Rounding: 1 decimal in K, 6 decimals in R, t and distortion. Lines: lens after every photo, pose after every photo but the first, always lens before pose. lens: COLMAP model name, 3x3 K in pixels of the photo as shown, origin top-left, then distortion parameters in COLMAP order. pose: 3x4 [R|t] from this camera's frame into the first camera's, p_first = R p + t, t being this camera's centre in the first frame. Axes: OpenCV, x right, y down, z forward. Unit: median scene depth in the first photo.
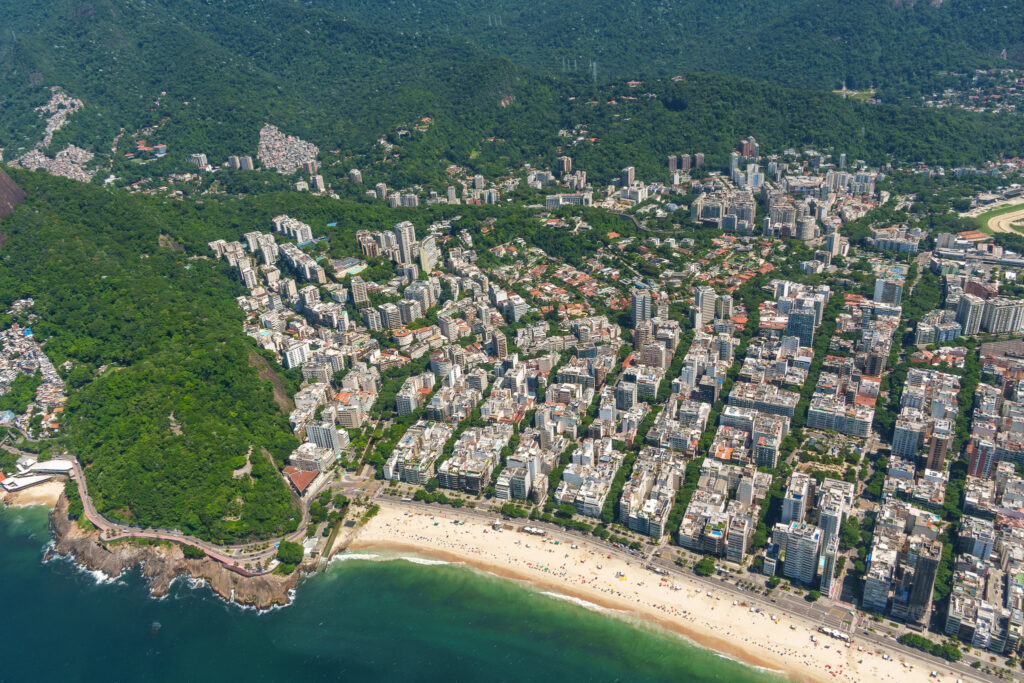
lens RADIAL K [[756.8, 0, 512.2], [0, 756.8, 338.3], [0, 0, 1]] dist [-0.008491, -0.004503]
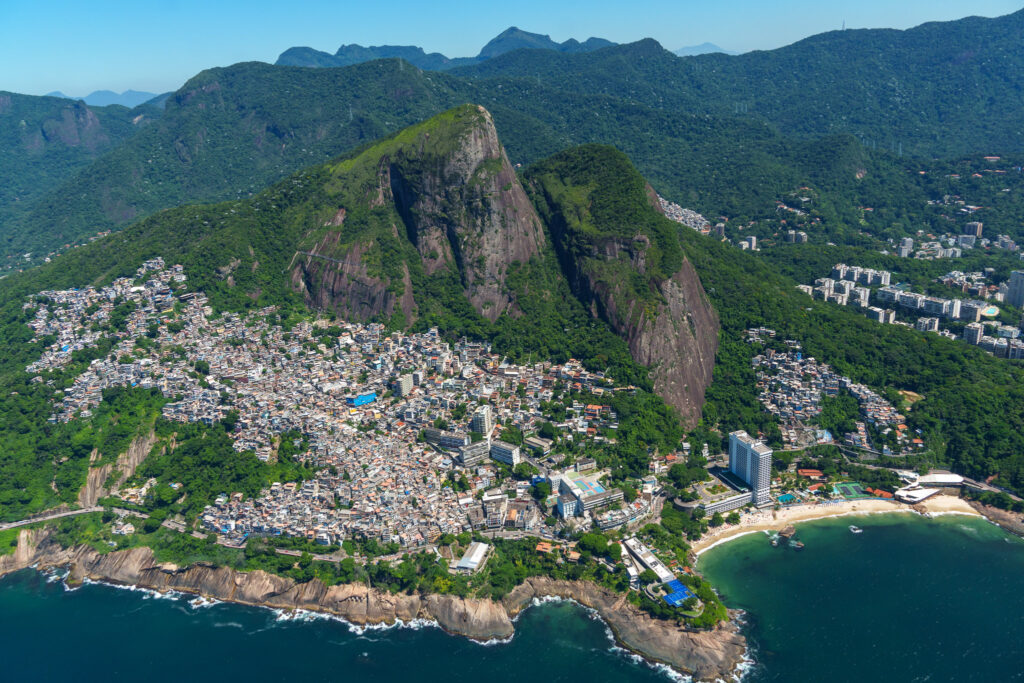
lens RADIAL K [[756.8, 0, 512.2], [0, 756.8, 343.6], [0, 0, 1]] dist [-0.008491, -0.004503]
pose [[0.999761, 0.011310, -0.018718, -0.455323], [-0.013444, 0.992912, -0.118089, 0.045609], [0.017250, 0.118313, 0.992827, -0.010815]]
